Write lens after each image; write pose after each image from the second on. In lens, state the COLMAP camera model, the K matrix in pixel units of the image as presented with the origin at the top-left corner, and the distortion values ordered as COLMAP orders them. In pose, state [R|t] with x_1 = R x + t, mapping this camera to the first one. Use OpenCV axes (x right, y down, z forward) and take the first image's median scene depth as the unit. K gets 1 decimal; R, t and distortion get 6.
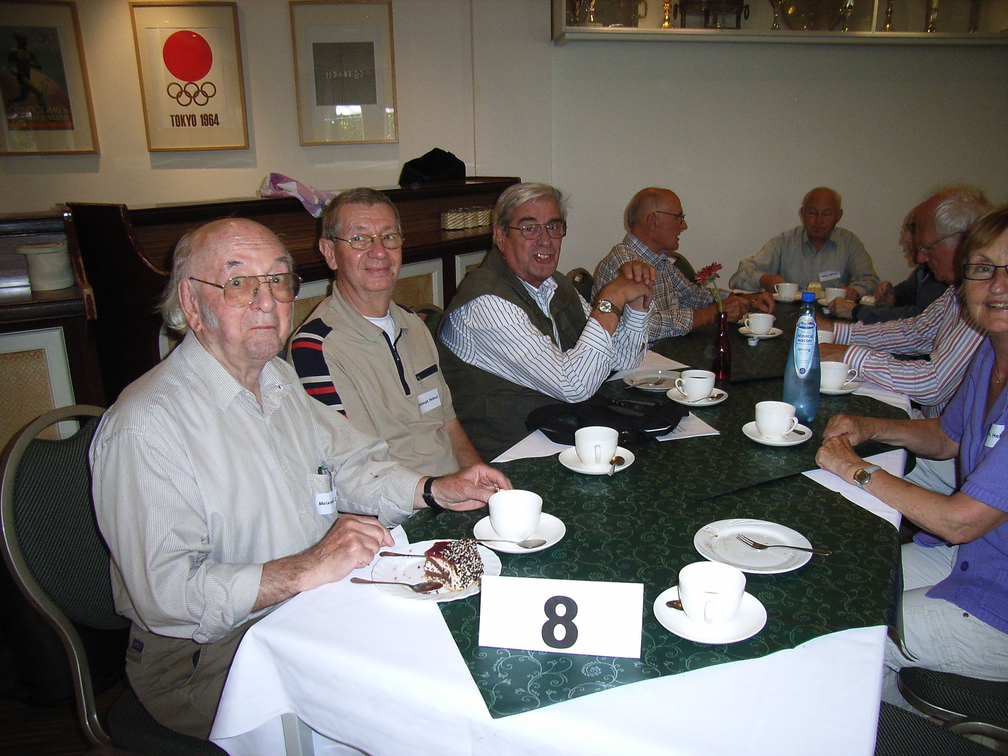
lens RADIAL K [[822.8, 0, 524.5], [0, 822.8, 379.7], [0, 0, 1]] dist [-0.149386, 0.172600]
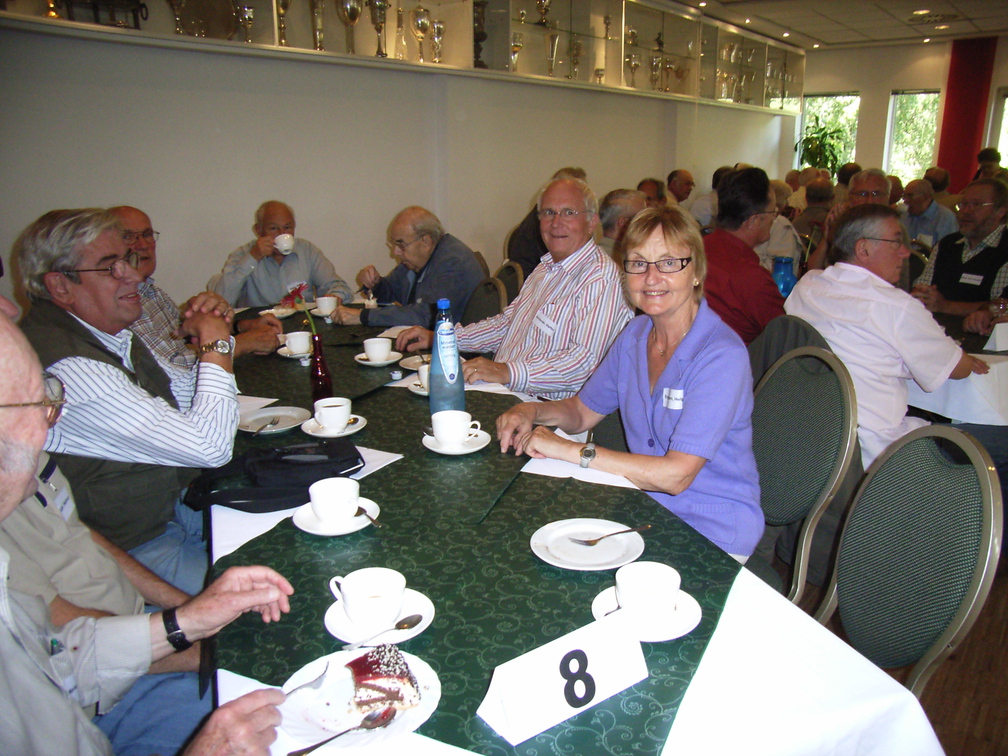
lens RADIAL K [[822.8, 0, 524.5], [0, 822.8, 379.7], [0, 0, 1]] dist [-0.149386, 0.172600]
pose [[0.687415, -0.182626, 0.702928, -0.295629], [0.188493, 0.979565, 0.070165, -0.058498], [-0.701378, 0.084264, 0.707792, 0.175616]]
